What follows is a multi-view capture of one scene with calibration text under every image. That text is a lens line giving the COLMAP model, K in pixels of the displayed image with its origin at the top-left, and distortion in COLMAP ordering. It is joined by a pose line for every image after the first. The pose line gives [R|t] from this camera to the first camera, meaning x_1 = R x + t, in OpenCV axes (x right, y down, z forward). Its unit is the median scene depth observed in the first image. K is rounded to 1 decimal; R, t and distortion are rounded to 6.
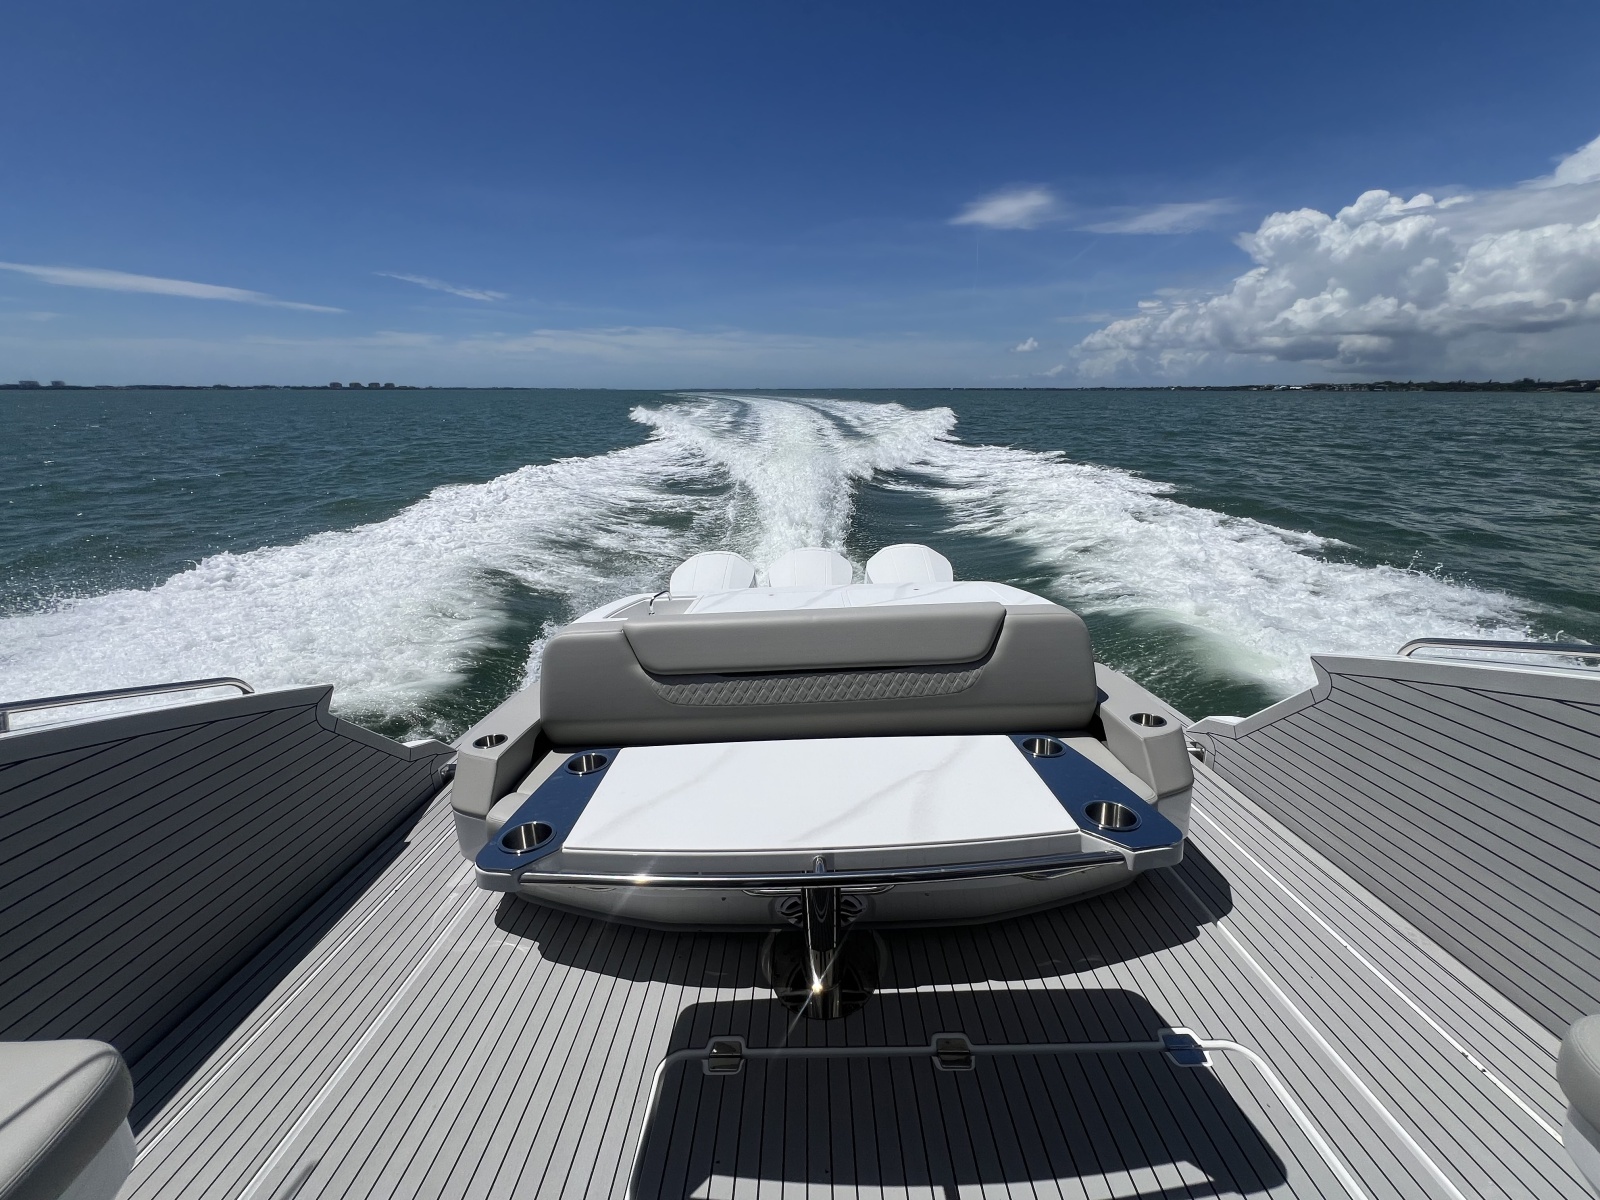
lens RADIAL K [[651.3, 0, 795.8], [0, 651.3, 587.0], [0, 0, 1]] dist [-0.004750, 0.000812]
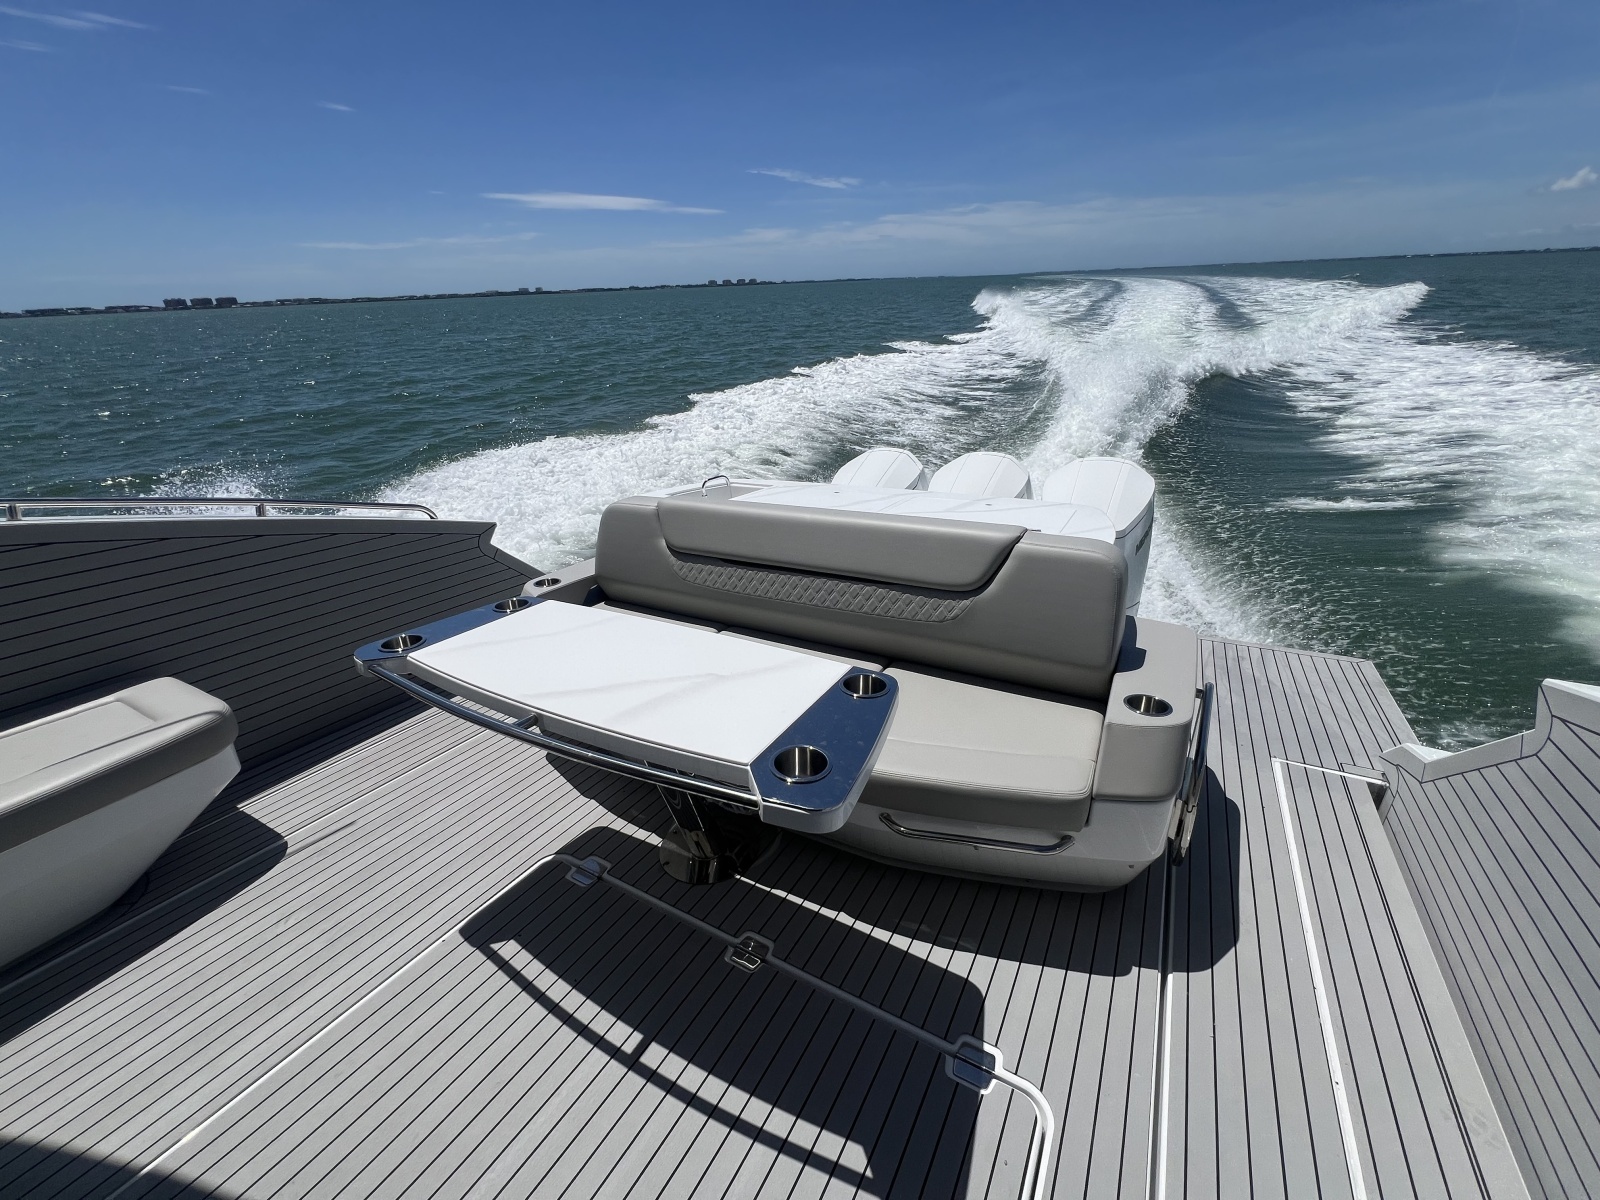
lens RADIAL K [[651.3, 0, 790.3], [0, 651.3, 584.7], [0, 0, 1]] dist [-0.004750, 0.000812]
pose [[0.869628, 0.174728, -0.461755, 0.382704], [-0.104629, 0.979260, 0.173502, -0.014863], [0.482494, -0.102569, 0.869873, 0.118360]]
